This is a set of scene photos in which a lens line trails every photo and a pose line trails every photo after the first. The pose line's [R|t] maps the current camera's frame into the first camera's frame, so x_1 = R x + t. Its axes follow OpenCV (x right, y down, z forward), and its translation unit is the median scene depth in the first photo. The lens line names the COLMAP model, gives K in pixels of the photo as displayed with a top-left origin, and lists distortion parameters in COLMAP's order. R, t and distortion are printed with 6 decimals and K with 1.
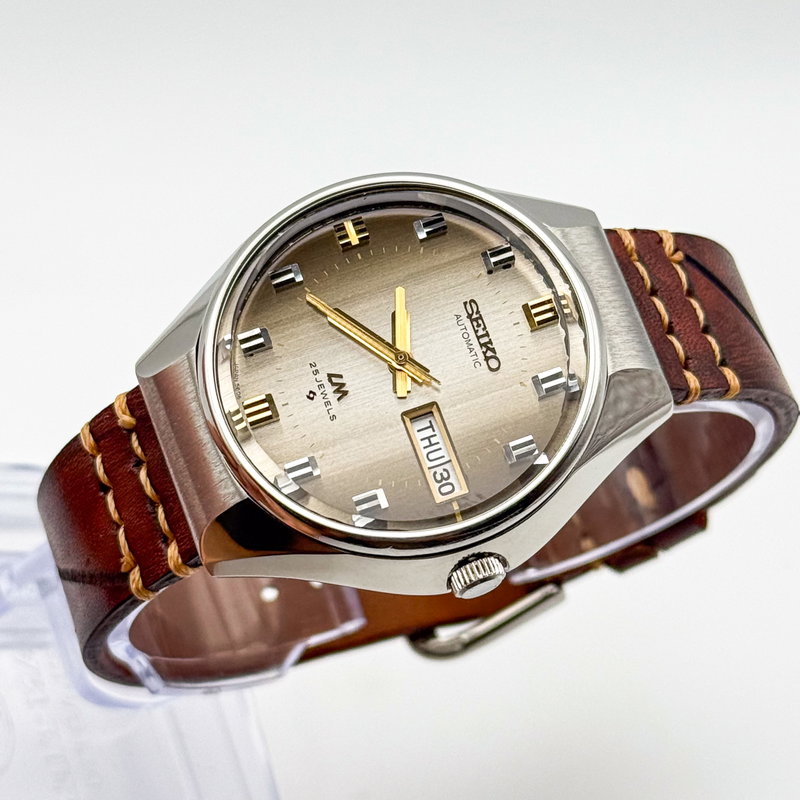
lens RADIAL K [[2632.1, 0, 400.0], [0, 2632.1, 400.0], [0, 0, 1]] dist [0.041867, 0.405009]
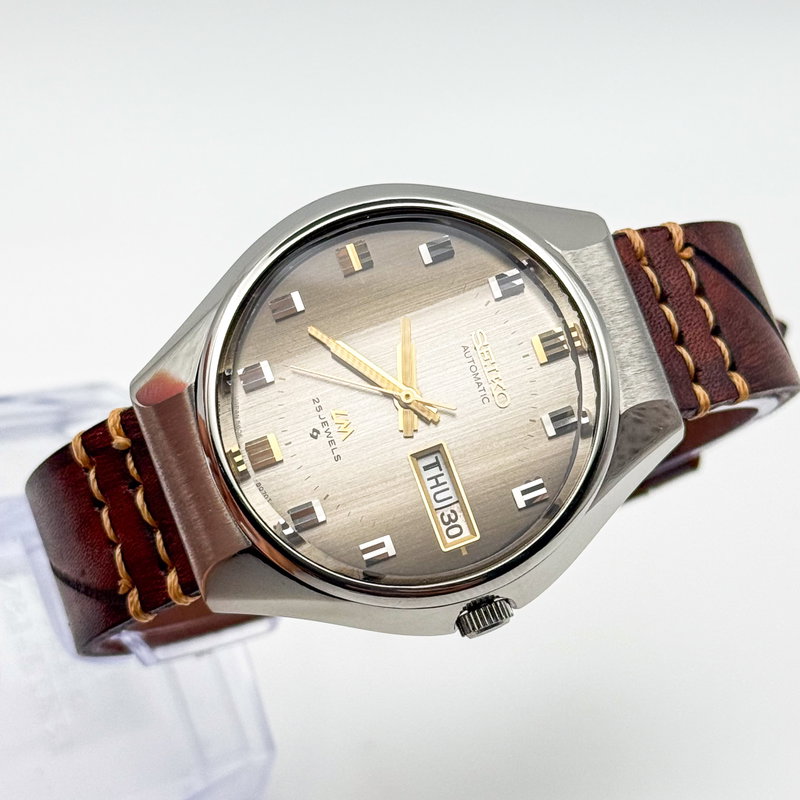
lens RADIAL K [[2632.1, 0, 400.0], [0, 2632.1, 400.0], [0, 0, 1]] dist [0.041867, 0.405009]
pose [[0.999491, -0.005297, 0.031461, -0.031633], [-0.000691, 0.982293, 0.187348, -0.189210], [-0.031896, -0.187274, 0.981790, 0.046930]]
